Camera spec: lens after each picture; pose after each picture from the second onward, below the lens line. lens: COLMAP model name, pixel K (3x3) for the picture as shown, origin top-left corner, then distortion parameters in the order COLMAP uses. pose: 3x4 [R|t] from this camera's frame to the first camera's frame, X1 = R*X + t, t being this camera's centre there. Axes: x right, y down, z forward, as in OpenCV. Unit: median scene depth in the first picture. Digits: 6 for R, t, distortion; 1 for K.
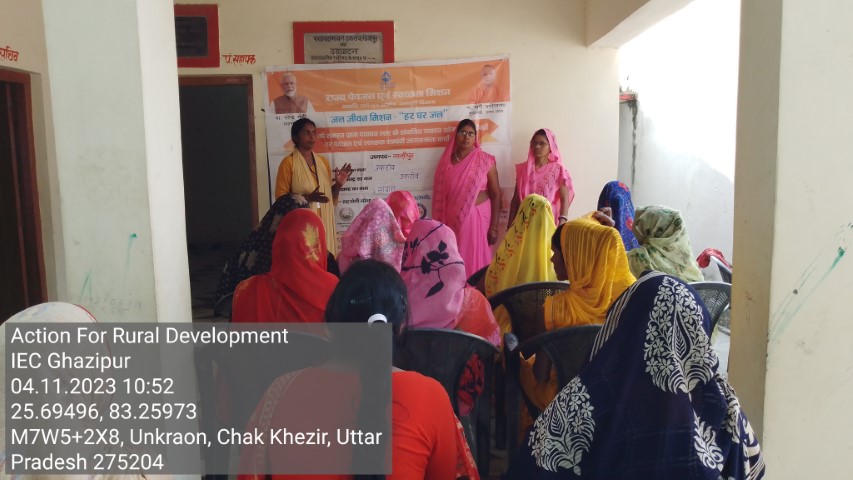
lens RADIAL K [[729.6, 0, 479.1], [0, 729.6, 241.0], [0, 0, 1]] dist [-0.015354, -0.010382]
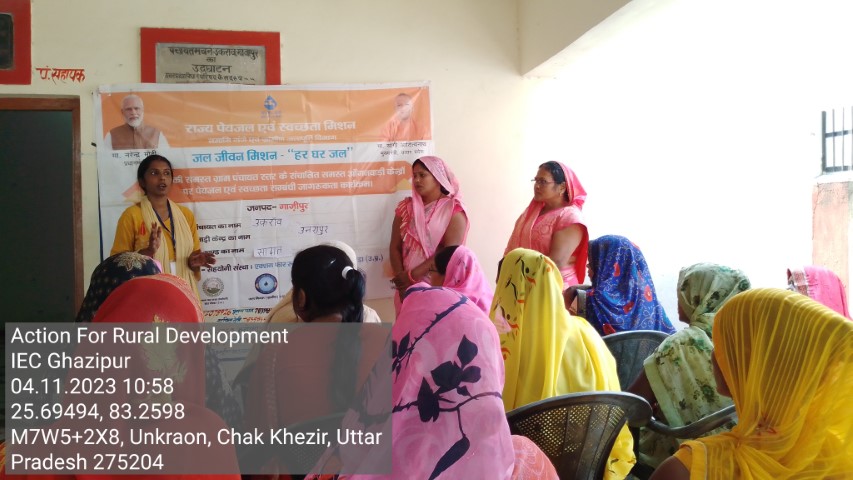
lens RADIAL K [[729.6, 0, 479.1], [0, 729.6, 241.0], [0, 0, 1]] dist [-0.015354, -0.010382]
pose [[0.984712, -0.006853, 0.174053, -0.046784], [0.023873, 0.995107, -0.095879, -0.006134], [-0.172544, 0.098569, 0.980058, 0.239676]]
